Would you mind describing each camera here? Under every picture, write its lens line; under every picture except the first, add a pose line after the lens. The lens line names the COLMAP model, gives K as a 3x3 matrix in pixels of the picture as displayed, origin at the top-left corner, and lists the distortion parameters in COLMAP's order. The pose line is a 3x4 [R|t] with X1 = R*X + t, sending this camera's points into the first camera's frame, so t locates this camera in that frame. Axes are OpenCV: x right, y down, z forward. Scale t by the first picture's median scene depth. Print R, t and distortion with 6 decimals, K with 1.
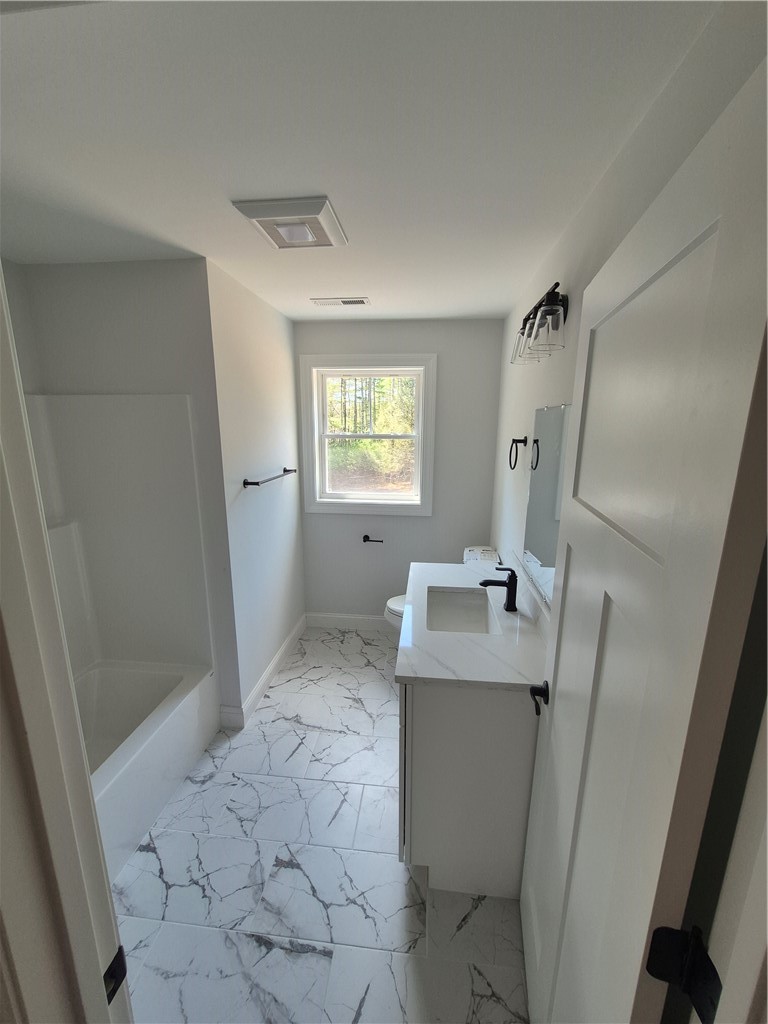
lens RADIAL K [[402.6, 0, 374.2], [0, 402.6, 509.5], [0, 0, 1]] dist [-0.000376, -0.001183]
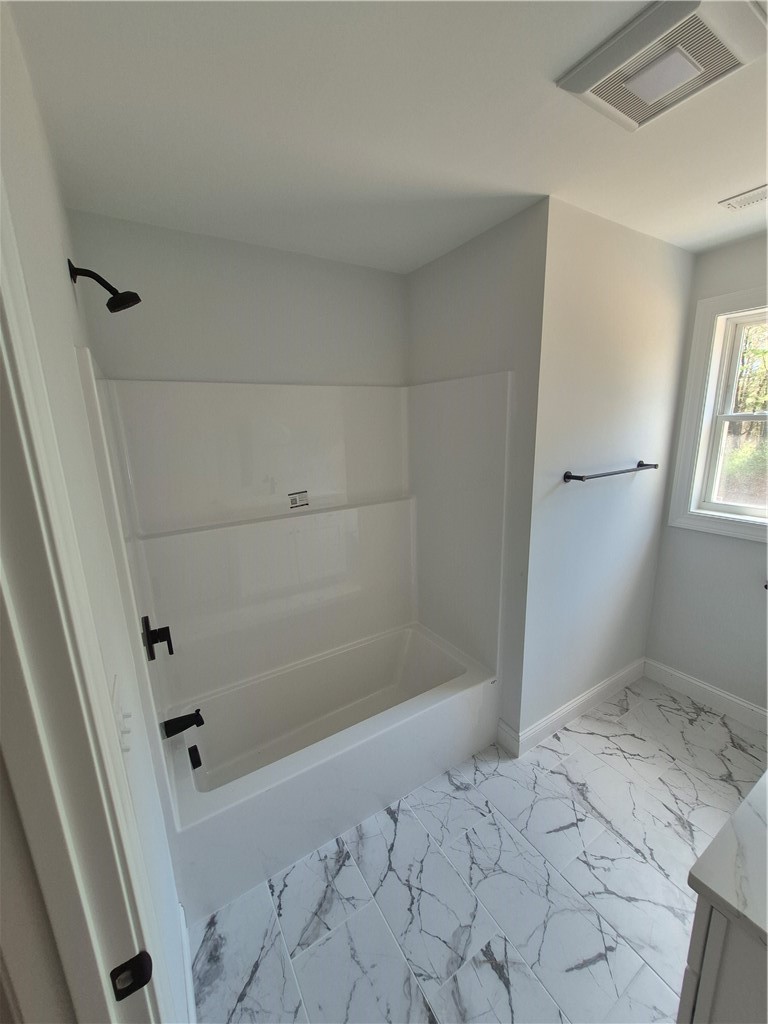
lens RADIAL K [[402.6, 0, 379.6], [0, 402.6, 513.3], [0, 0, 1]] dist [-0.000376, -0.001183]
pose [[0.633799, 0.152115, -0.758393, 0.065084], [-0.129920, 0.987478, 0.089488, -0.015273], [0.762509, 0.041813, 0.645626, 0.194850]]
